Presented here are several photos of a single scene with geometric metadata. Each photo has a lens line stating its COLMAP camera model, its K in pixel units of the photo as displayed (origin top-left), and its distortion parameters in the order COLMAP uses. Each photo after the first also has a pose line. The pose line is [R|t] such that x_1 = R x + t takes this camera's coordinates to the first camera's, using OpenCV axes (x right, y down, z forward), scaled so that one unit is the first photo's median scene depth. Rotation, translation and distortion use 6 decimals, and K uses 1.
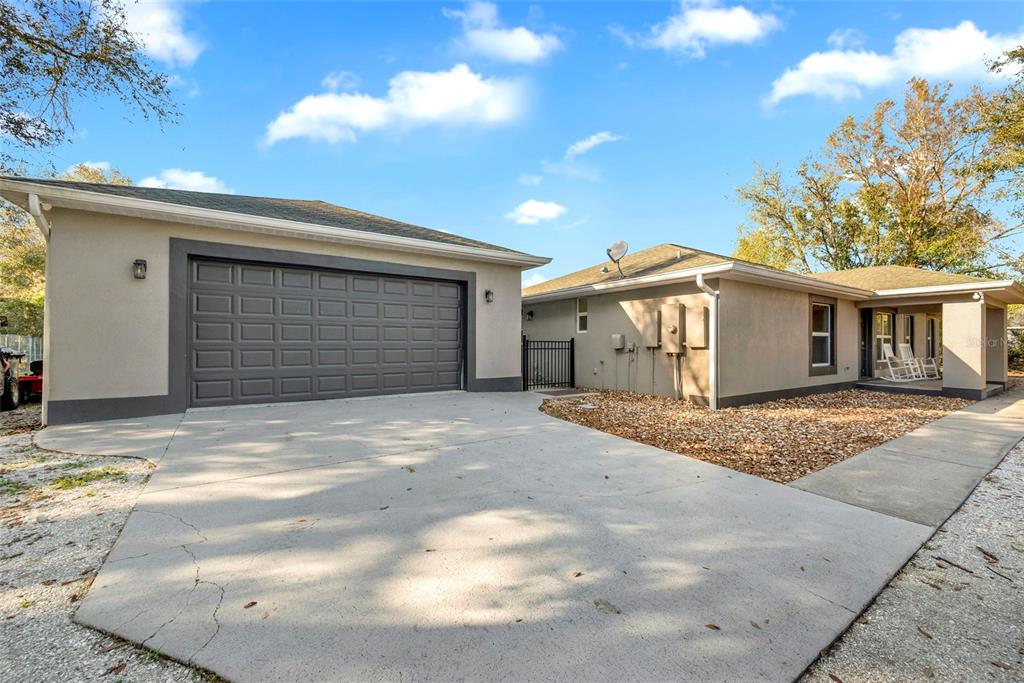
lens RADIAL K [[420.7, 0, 512.6], [0, 420.7, 343.2], [0, 0, 1]] dist [-0.011492, 0.000006]
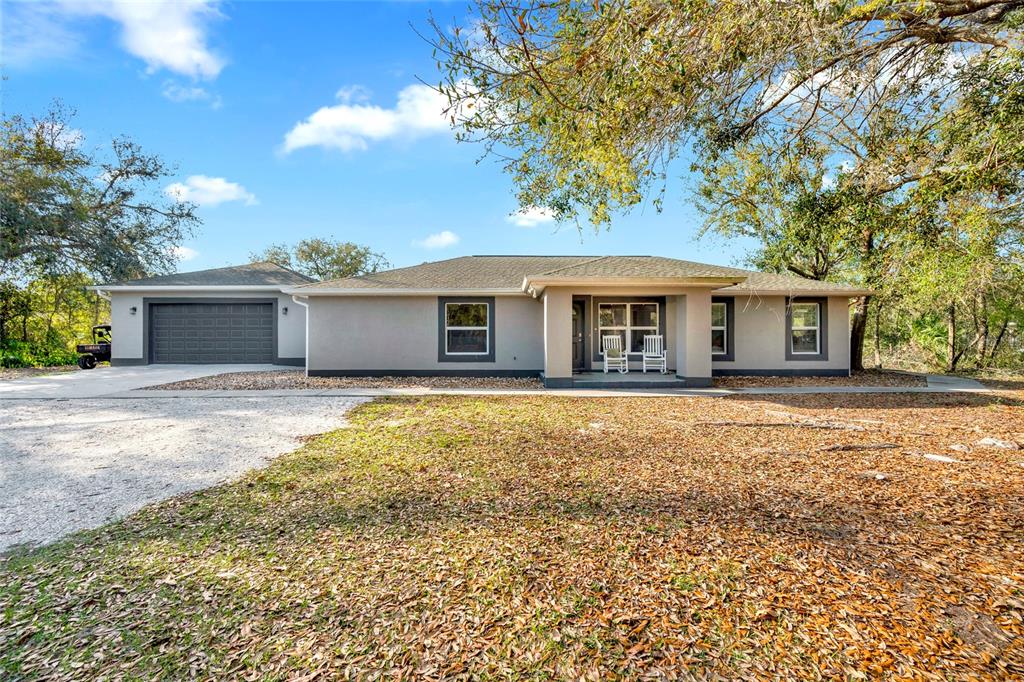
lens RADIAL K [[420.7, 0, 536.2], [0, 420.7, 340.9], [0, 0, 1]] dist [-0.011492, 0.000006]
pose [[0.843897, -0.004812, -0.536484, 1.774696], [0.002369, 0.999983, -0.005244, 0.024600], [0.536501, 0.003155, 0.843894, 0.083996]]
